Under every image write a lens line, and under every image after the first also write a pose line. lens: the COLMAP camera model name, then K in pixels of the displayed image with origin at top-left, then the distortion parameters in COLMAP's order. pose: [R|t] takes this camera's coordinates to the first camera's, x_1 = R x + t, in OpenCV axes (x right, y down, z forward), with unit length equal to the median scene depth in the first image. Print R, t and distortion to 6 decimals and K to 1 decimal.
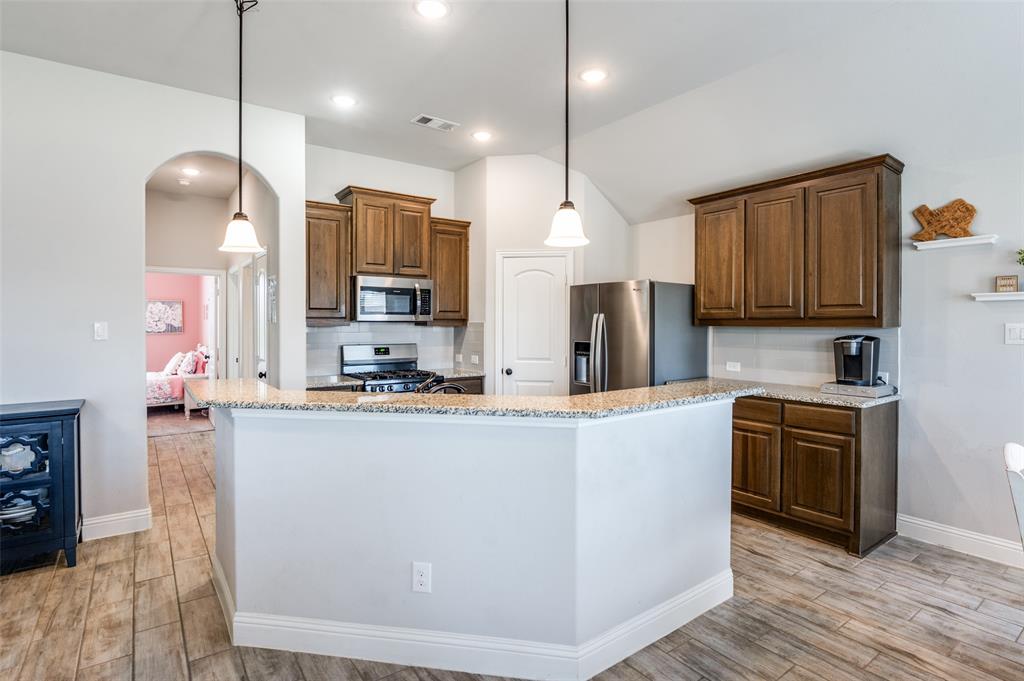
lens RADIAL K [[502.2, 0, 499.7], [0, 502.2, 322.4], [0, 0, 1]] dist [-0.002459, -0.000375]
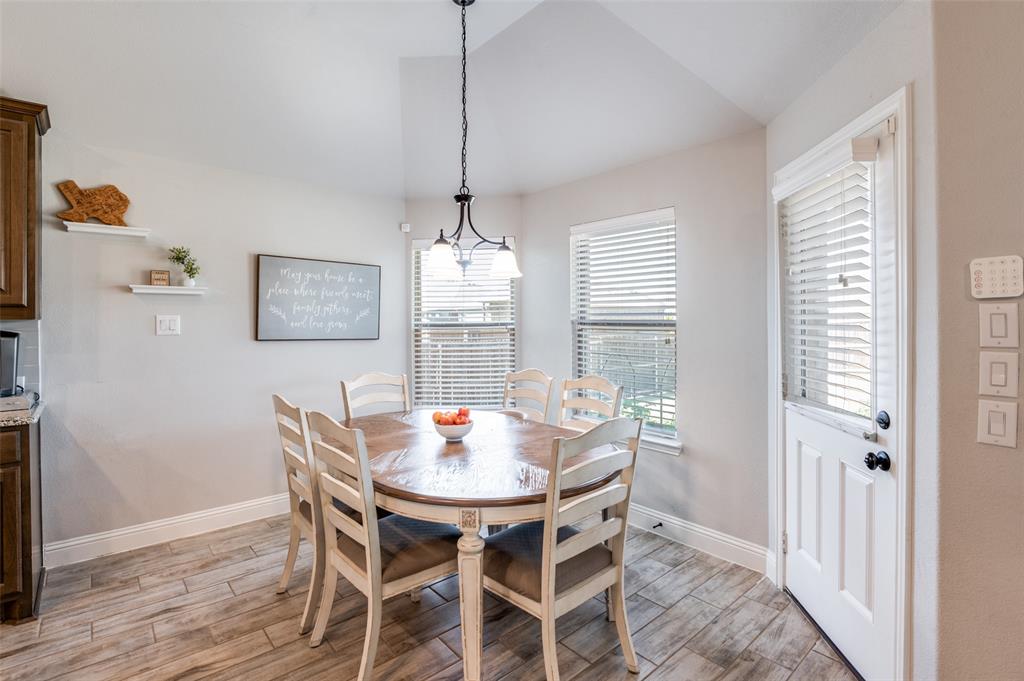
lens RADIAL K [[502.2, 0, 499.7], [0, 502.2, 322.4], [0, 0, 1]] dist [-0.002459, -0.000375]
pose [[-0.081780, -0.000420, 0.996650, -0.097422], [0.003428, 0.999994, 0.000703, 0.017552], [-0.996645, 0.003474, -0.081778, 0.344452]]
